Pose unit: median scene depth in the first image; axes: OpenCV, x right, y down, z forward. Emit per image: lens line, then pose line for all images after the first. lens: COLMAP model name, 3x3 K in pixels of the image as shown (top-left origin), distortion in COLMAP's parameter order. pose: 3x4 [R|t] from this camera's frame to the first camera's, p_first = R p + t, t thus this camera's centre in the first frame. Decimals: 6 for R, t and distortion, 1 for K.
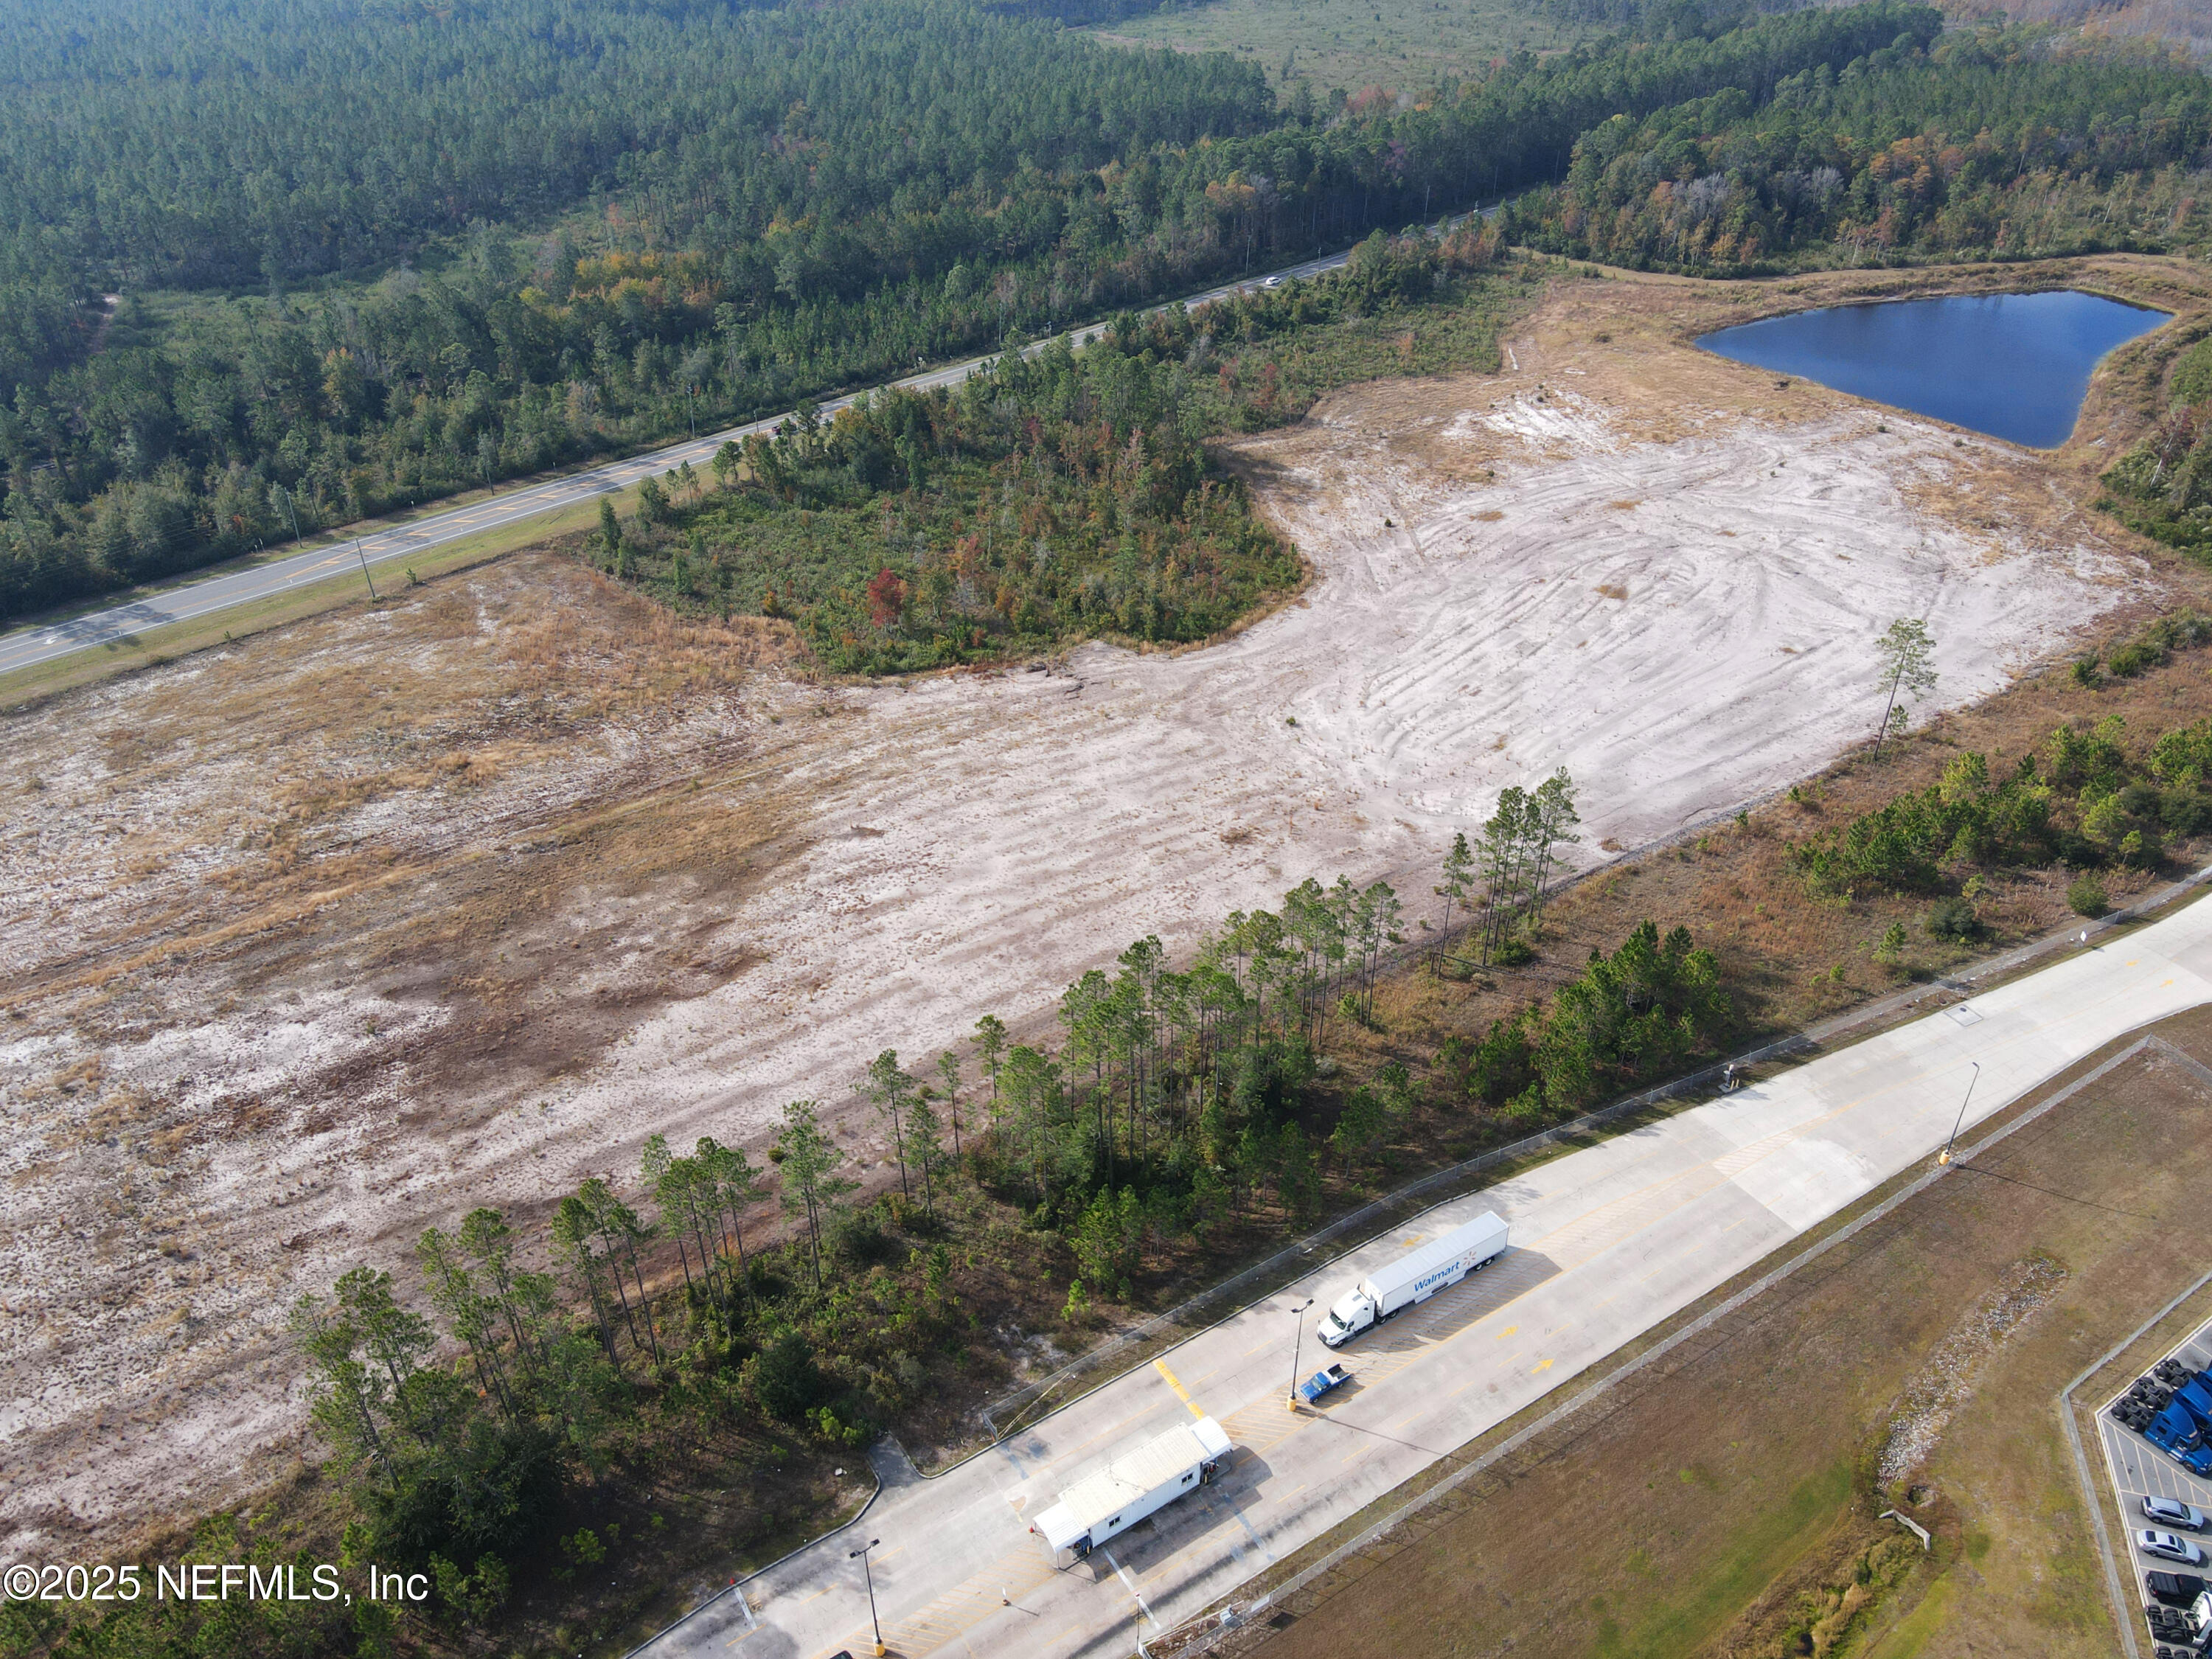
lens RADIAL K [[1635.7, 0, 1106.0], [0, 1635.7, 829.5], [0, 0, 1]] dist [0.004678, 0.022031]
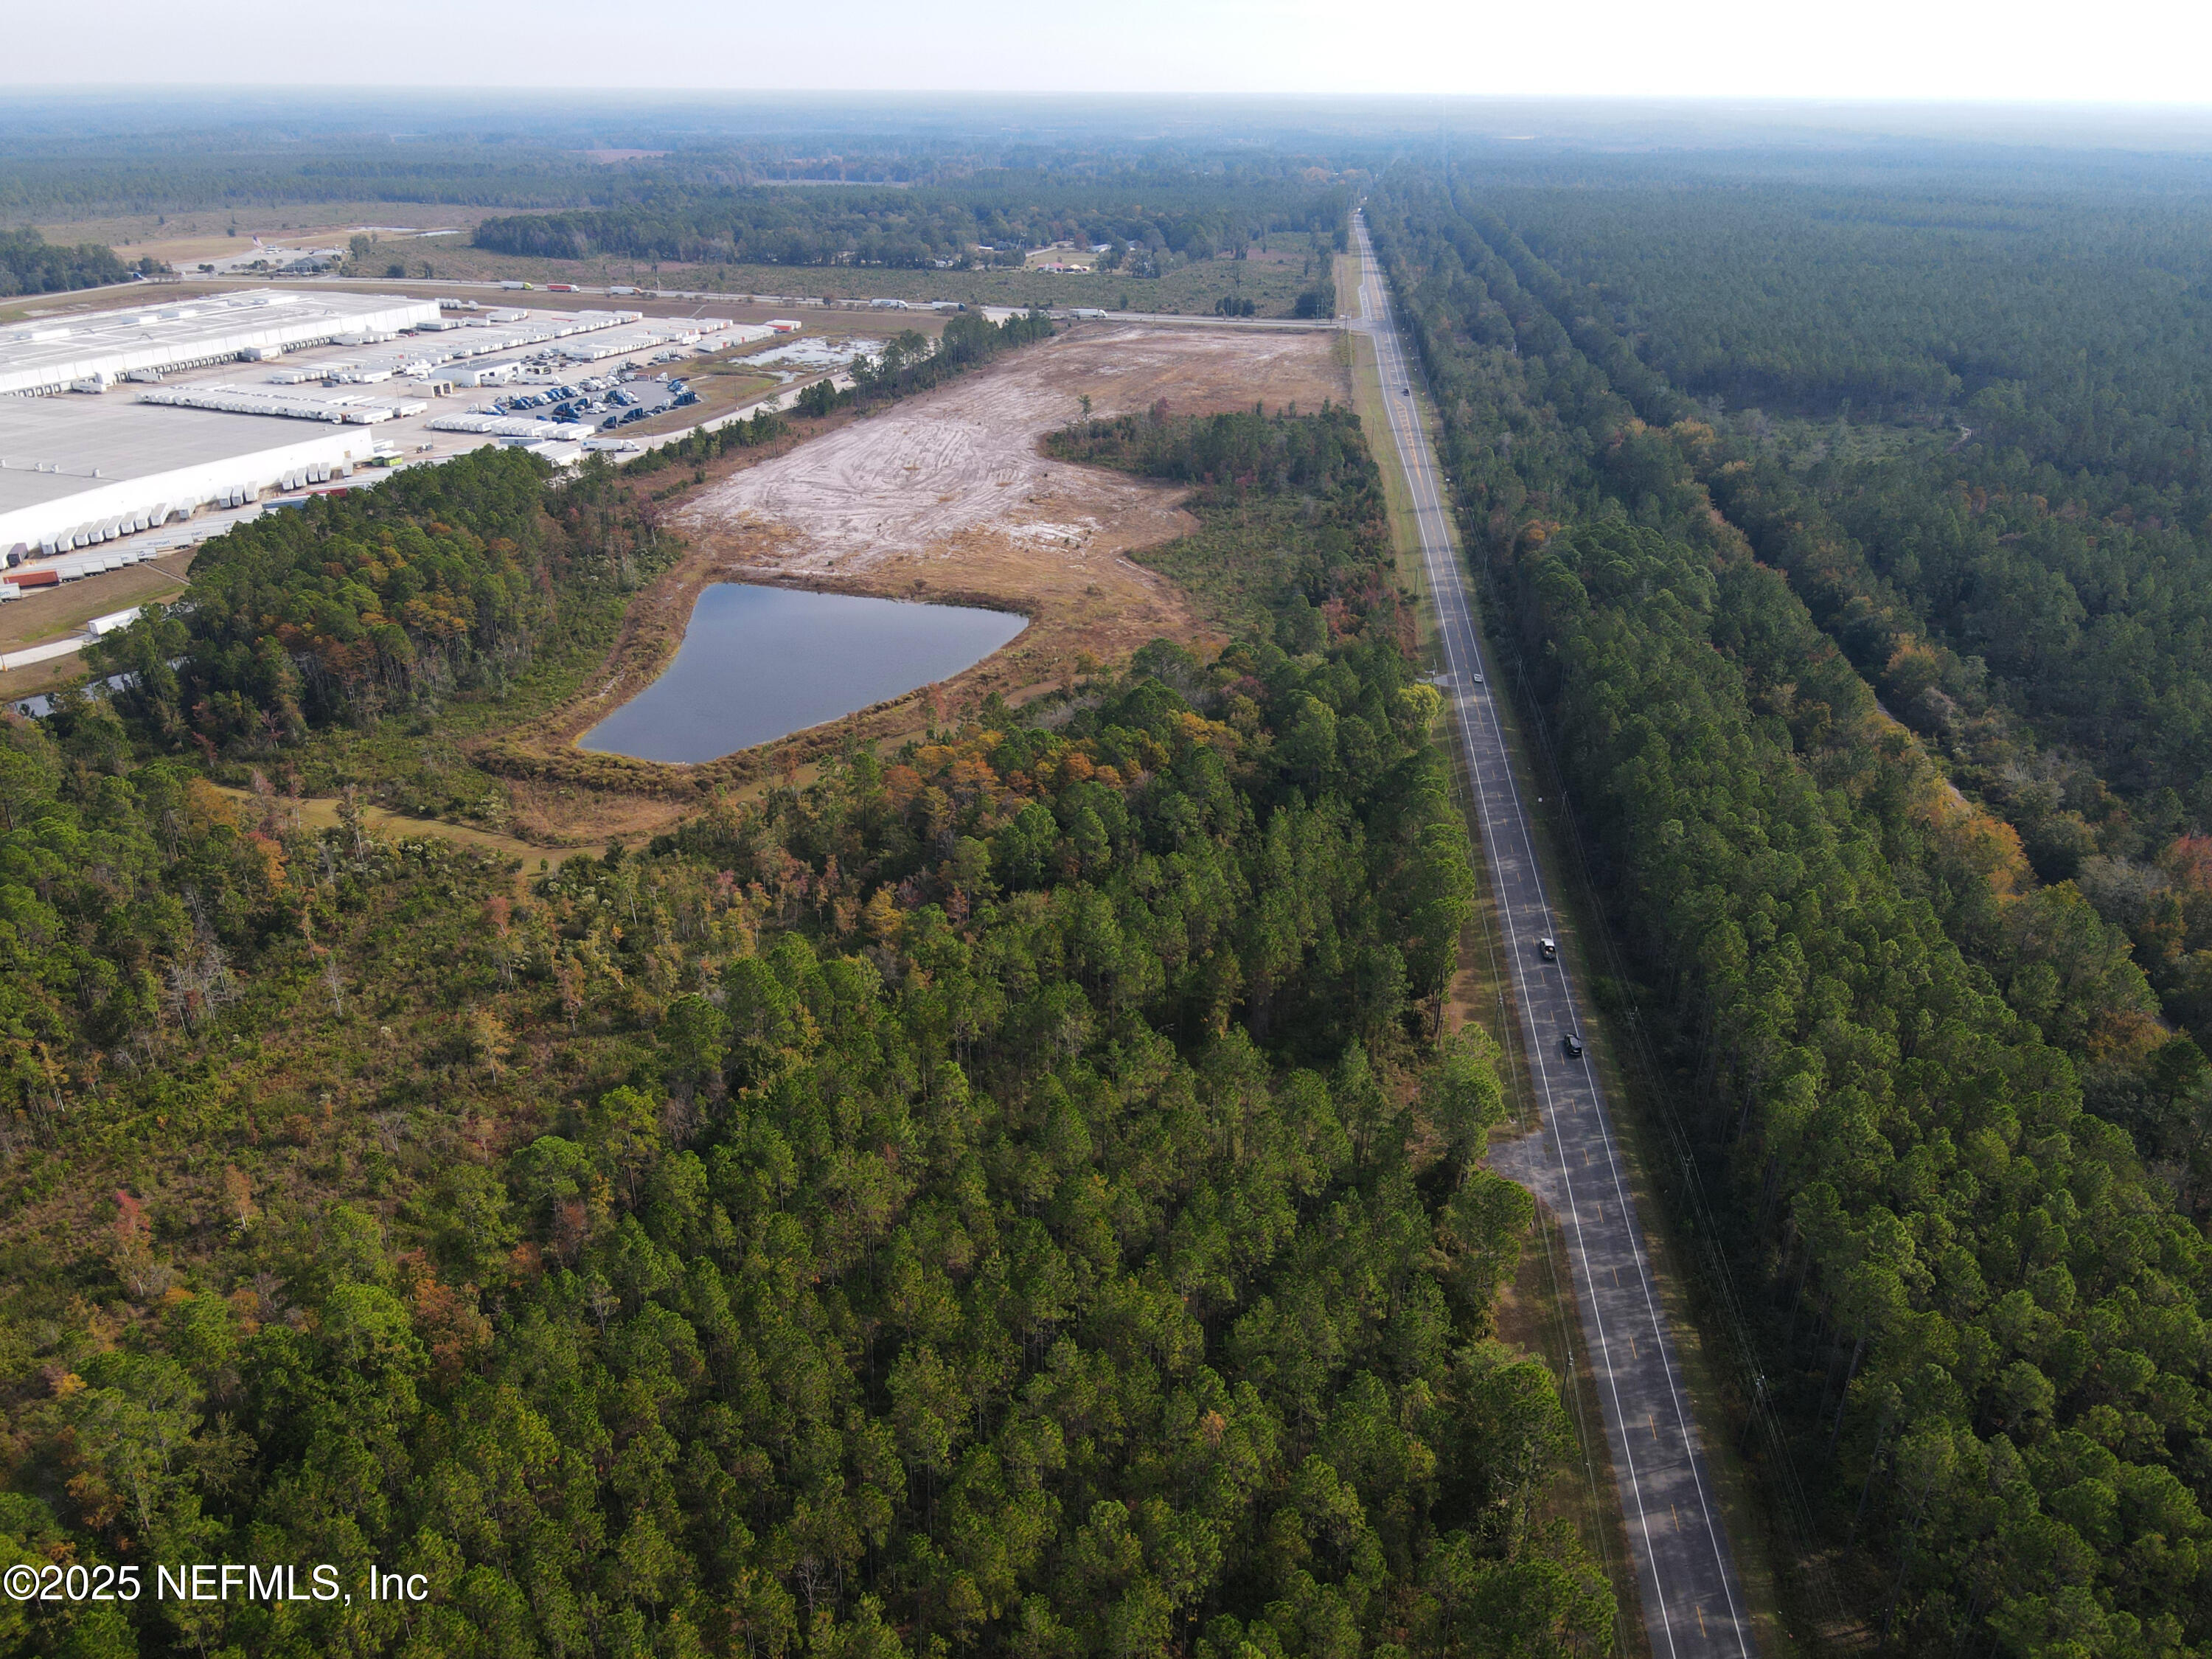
lens RADIAL K [[1611.7, 0, 1106.0], [0, 1611.7, 829.5], [0, 0, 1]] dist [0.000992, -0.000666]
pose [[-0.788089, 0.272384, -0.552017, 1.984058], [-0.332990, 0.565586, 0.754474, -2.194297], [0.517719, 0.778409, -0.355031, 3.235342]]
